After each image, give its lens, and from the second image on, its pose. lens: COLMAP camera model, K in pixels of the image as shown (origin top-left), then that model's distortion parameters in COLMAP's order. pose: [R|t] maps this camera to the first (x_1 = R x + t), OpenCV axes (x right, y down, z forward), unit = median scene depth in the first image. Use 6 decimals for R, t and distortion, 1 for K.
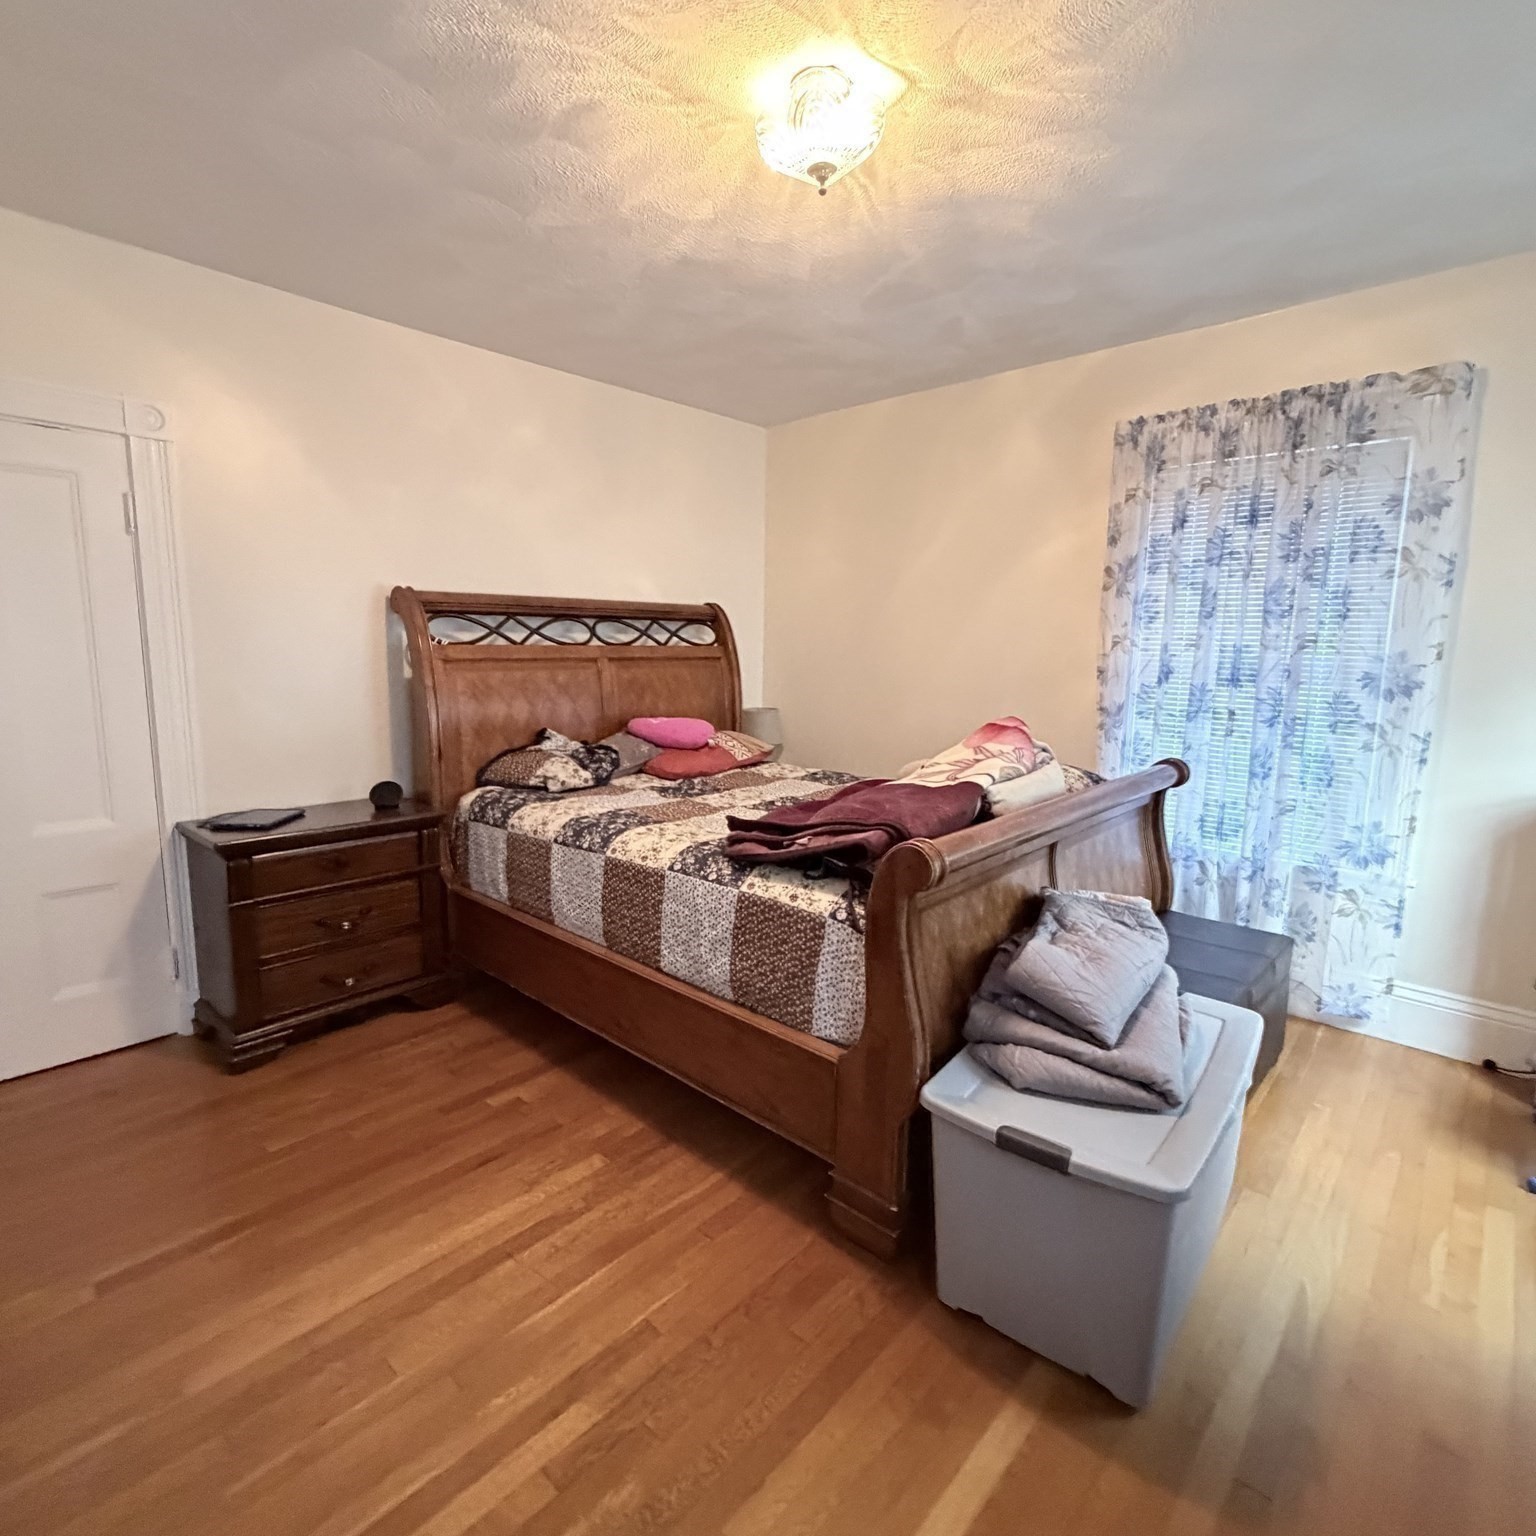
lens RADIAL K [[819.5, 0, 760.1], [0, 819.5, 761.7], [0, 0, 1]] dist [0.002796, -0.001009]
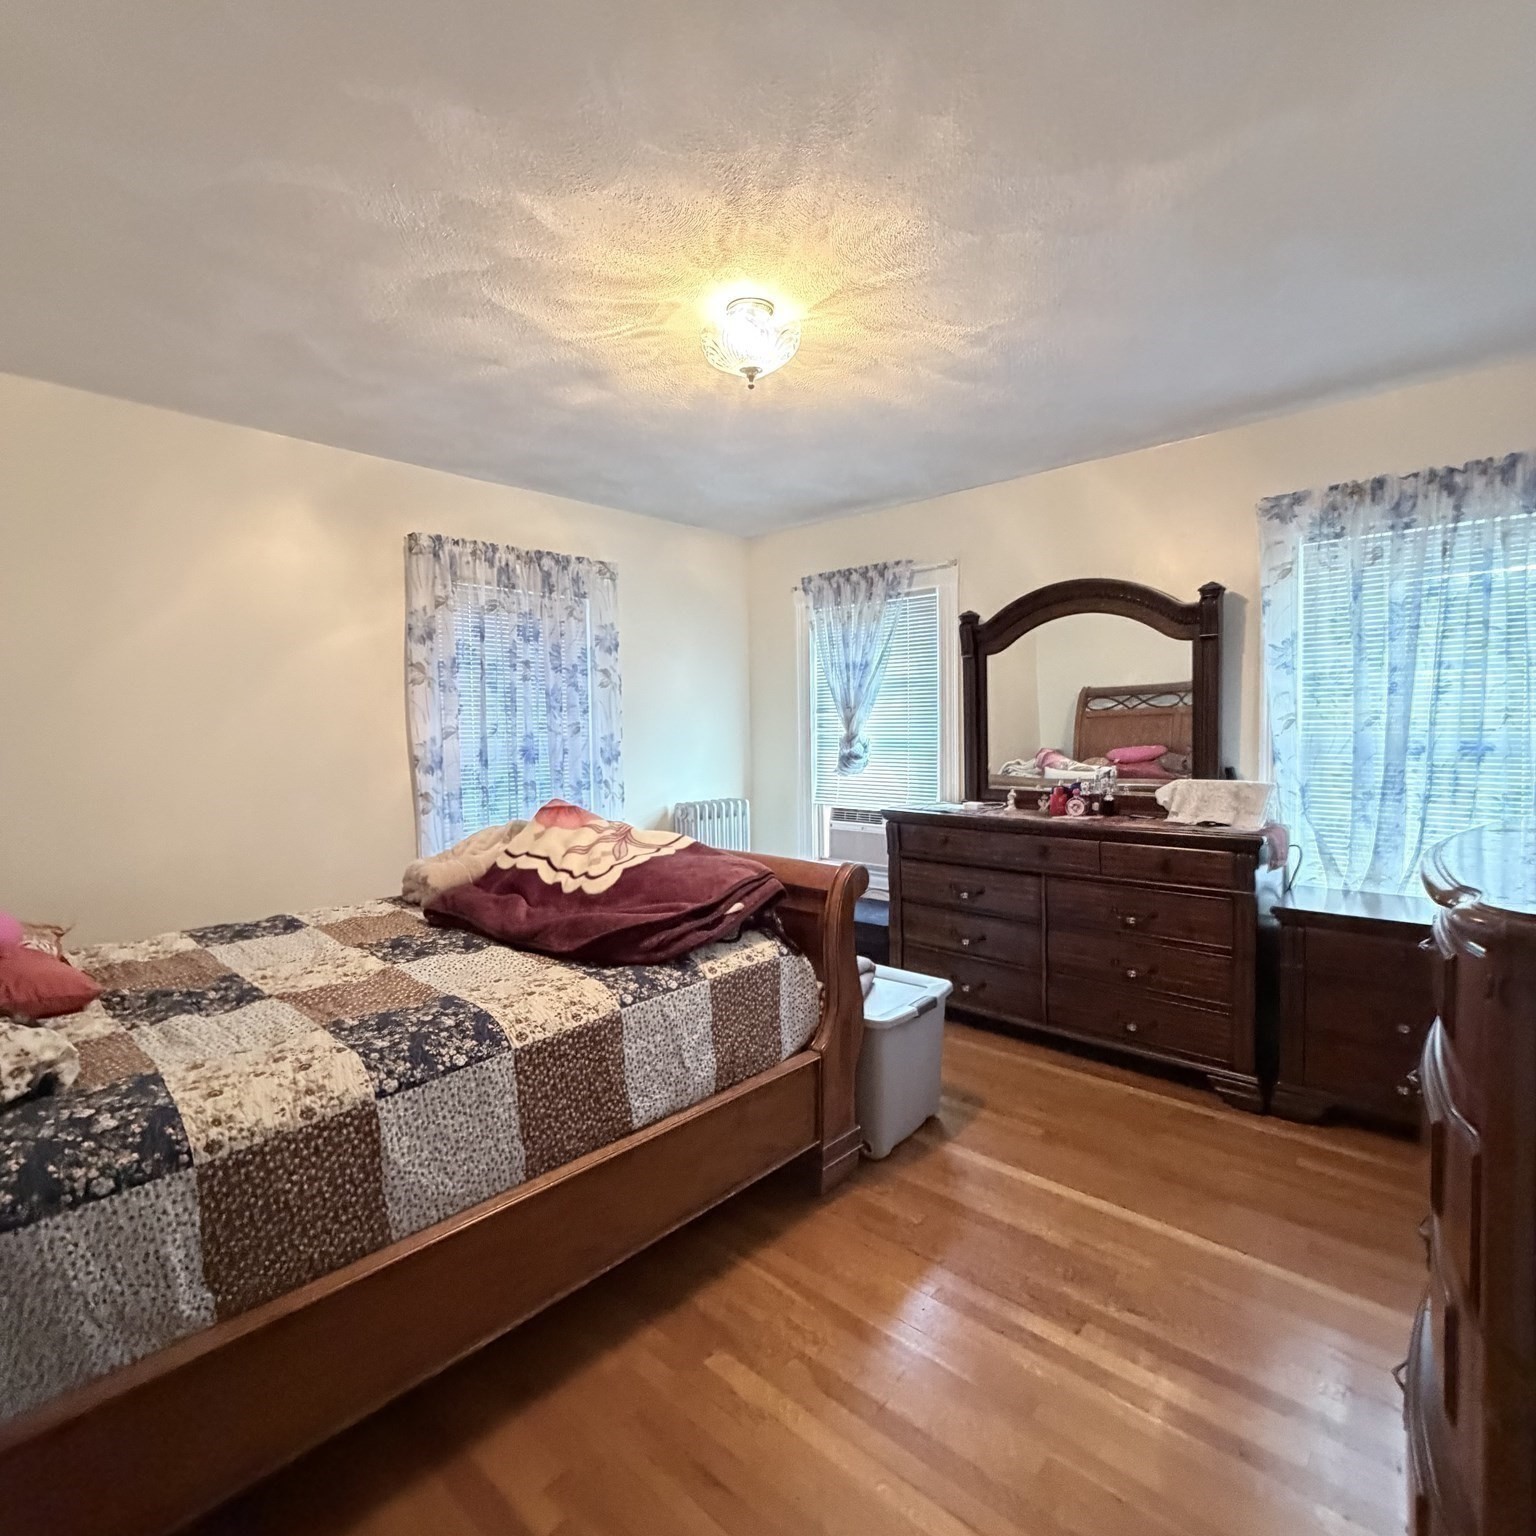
lens RADIAL K [[819.5, 0, 760.4], [0, 819.5, 770.1], [0, 0, 1]] dist [0.002796, -0.001009]
pose [[0.009007, -0.068860, 0.997586, -0.892517], [0.159391, 0.984970, 0.066550, -0.136042], [-0.987174, 0.158407, 0.019848, 0.767536]]
